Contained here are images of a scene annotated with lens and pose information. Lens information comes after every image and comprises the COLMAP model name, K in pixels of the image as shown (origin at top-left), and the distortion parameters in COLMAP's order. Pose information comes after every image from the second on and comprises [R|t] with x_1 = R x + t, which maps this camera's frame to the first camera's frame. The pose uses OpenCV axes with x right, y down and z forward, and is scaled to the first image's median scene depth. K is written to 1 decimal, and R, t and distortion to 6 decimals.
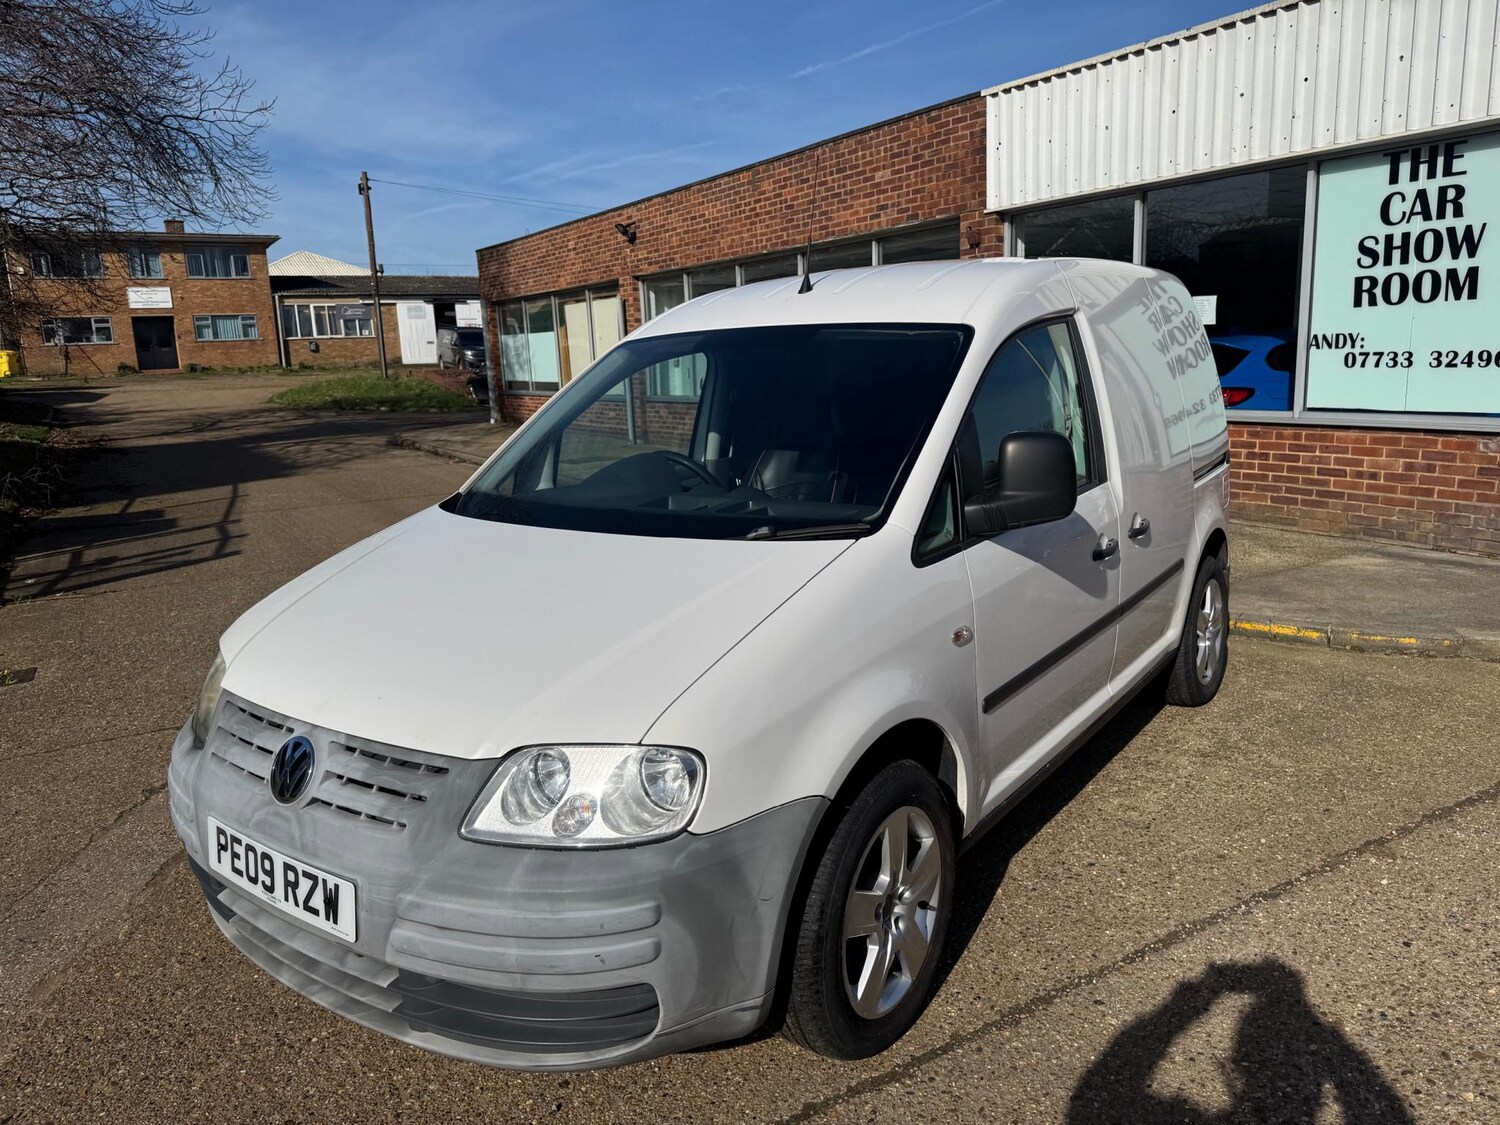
lens RADIAL K [[1059.6, 0, 762.2], [0, 1059.6, 562.2], [0, 0, 1]] dist [0.032882, -0.037500]
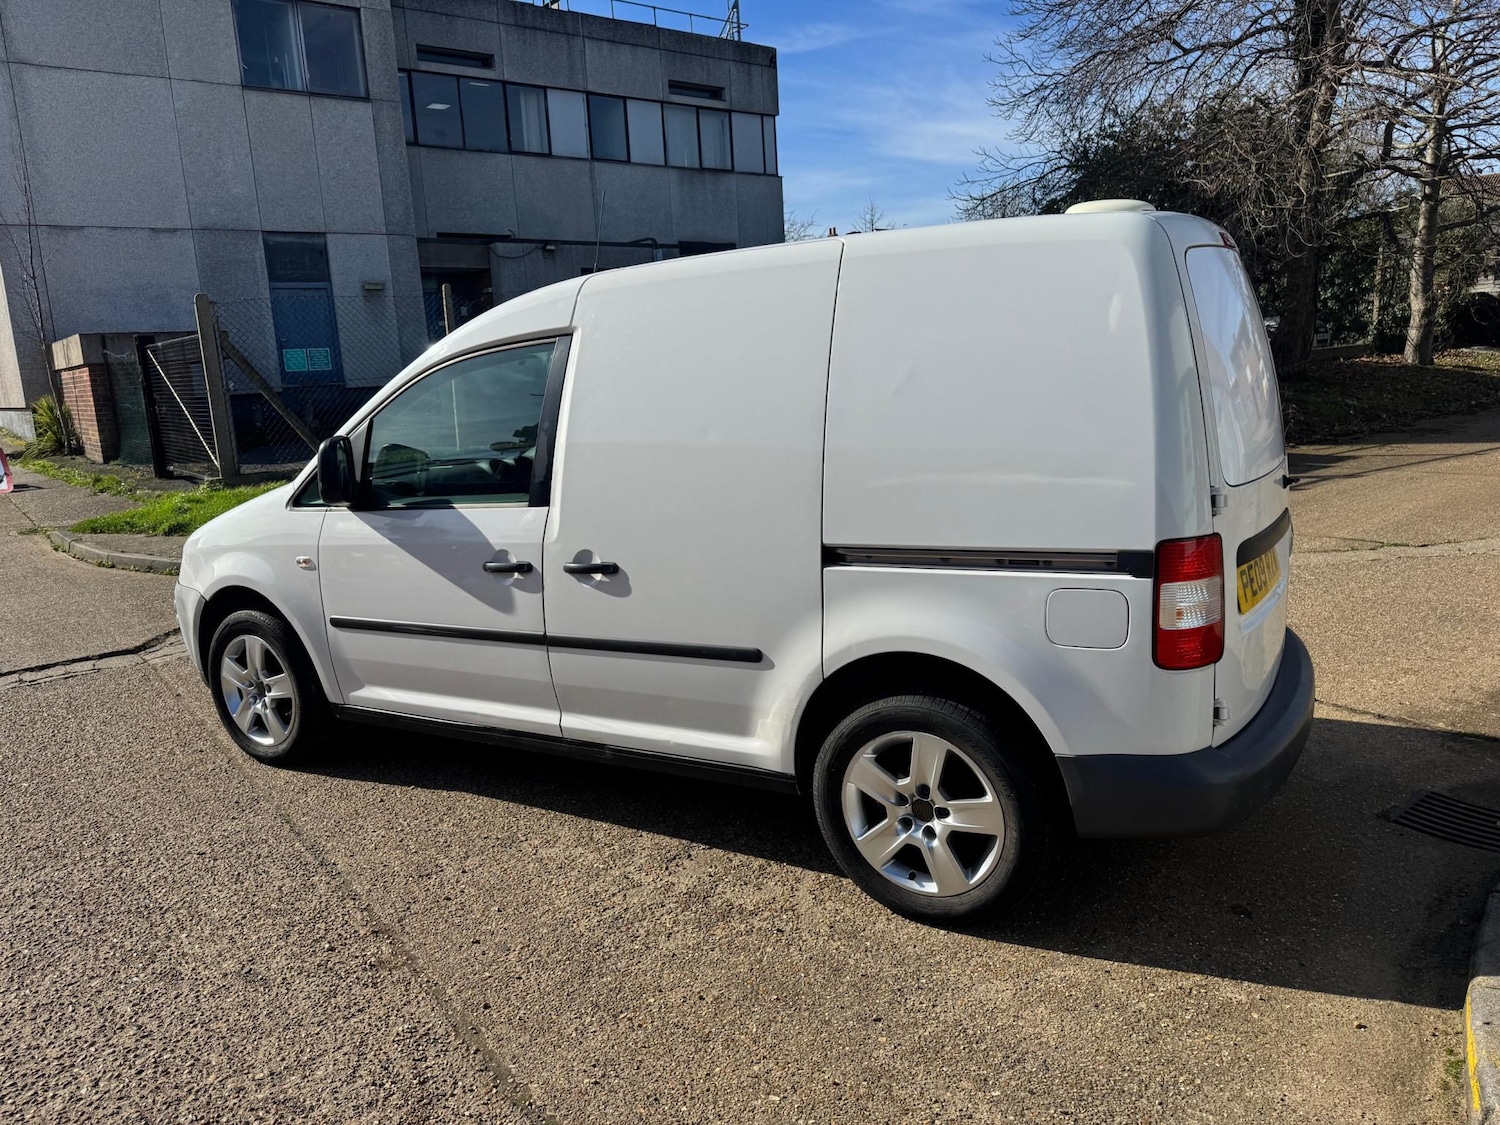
lens RADIAL K [[1059.6, 0, 748.0], [0, 1059.6, 550.6], [0, 0, 1]] dist [0.032882, -0.037500]
pose [[0.103844, 0.208907, -0.972406, 0.604335], [-0.143628, 0.970594, 0.193180, -0.117126], [0.984168, 0.119605, 0.130796, 0.491949]]
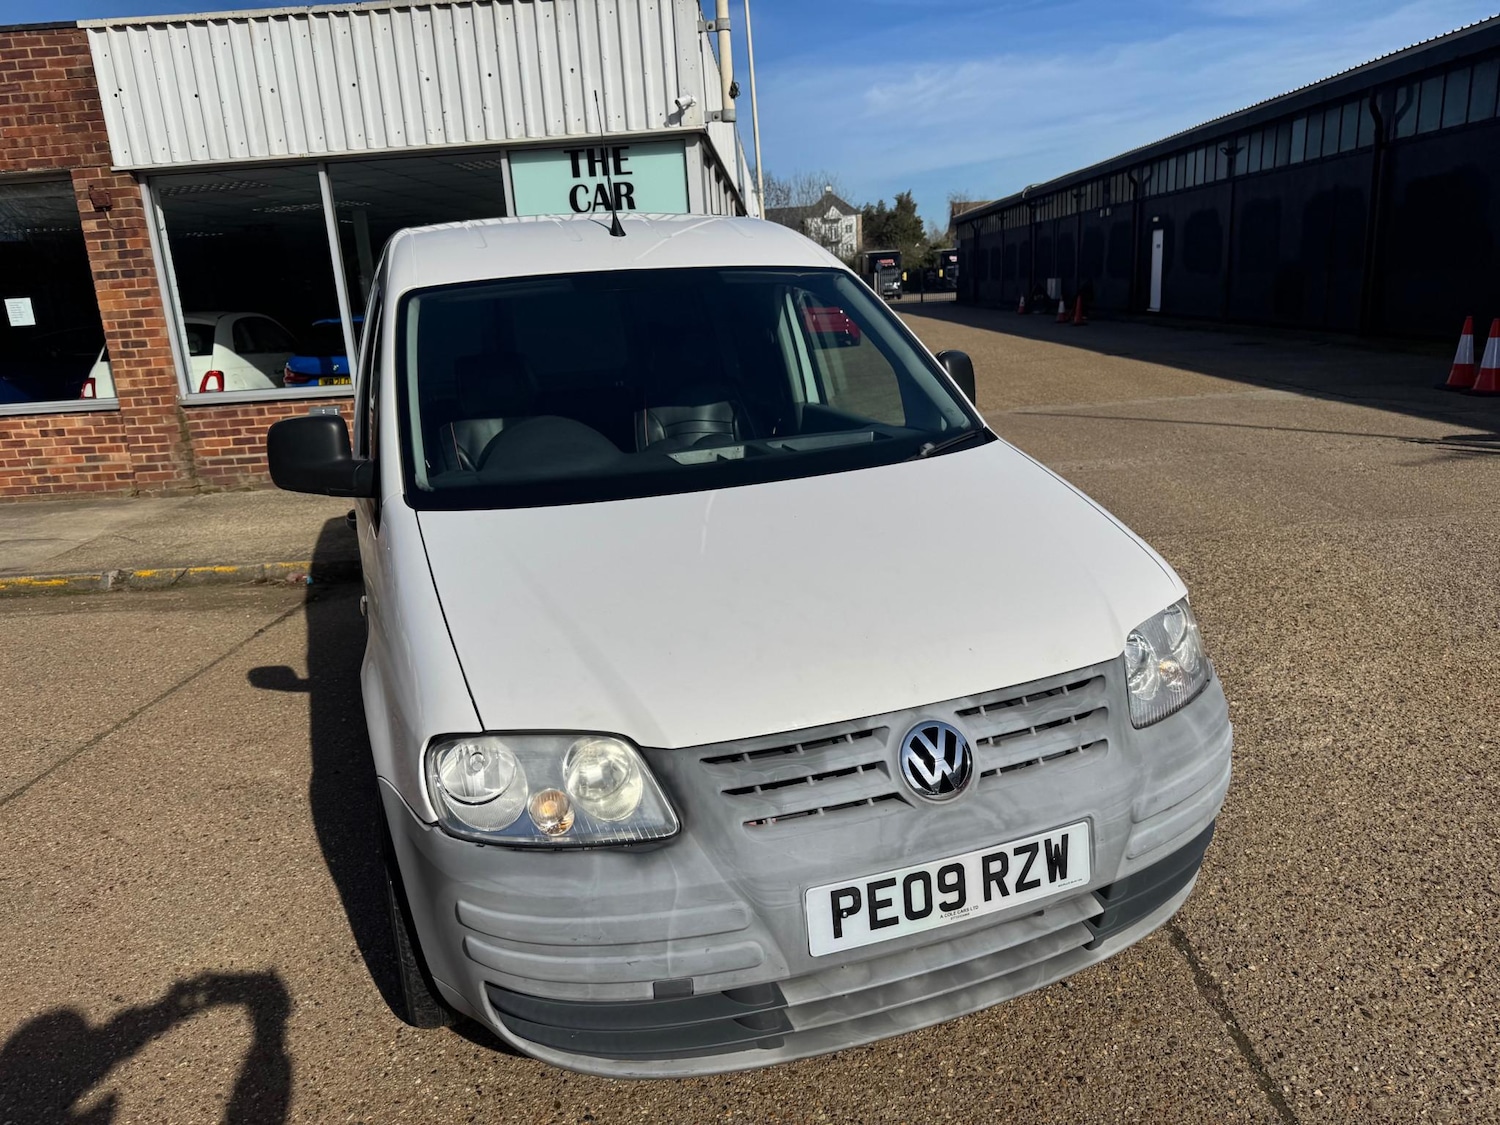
lens RADIAL K [[1059.6, 0, 747.9], [0, 1059.6, 566.6], [0, 0, 1]] dist [0.032882, -0.037500]
pose [[0.561101, -0.208650, 0.801019, -0.339363], [0.200587, 0.973140, 0.112976, -0.023593], [-0.803076, 0.097283, 0.587882, 0.176844]]
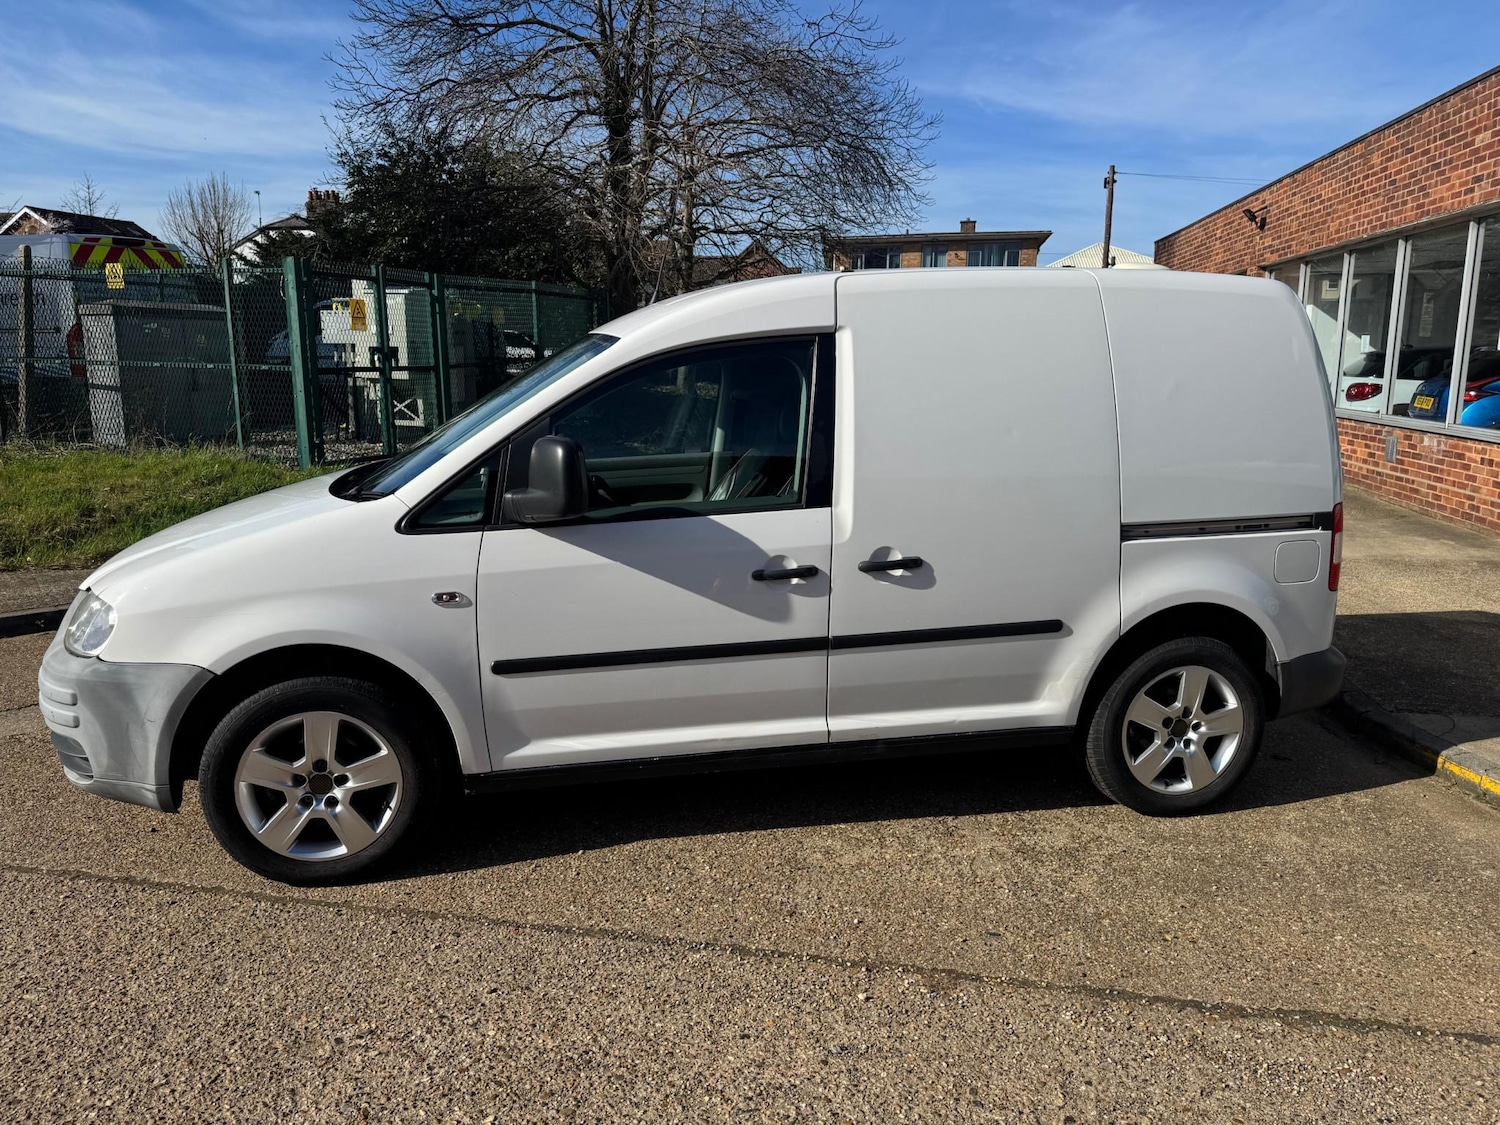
lens RADIAL K [[1059.6, 0, 737.3], [0, 1059.6, 550.2], [0, 0, 1]] dist [0.032882, -0.037500]
pose [[0.735267, 0.160603, -0.658475, 0.416596], [-0.160712, 0.985126, 0.060820, -0.038179], [0.658448, 0.061106, 0.750141, 0.107091]]
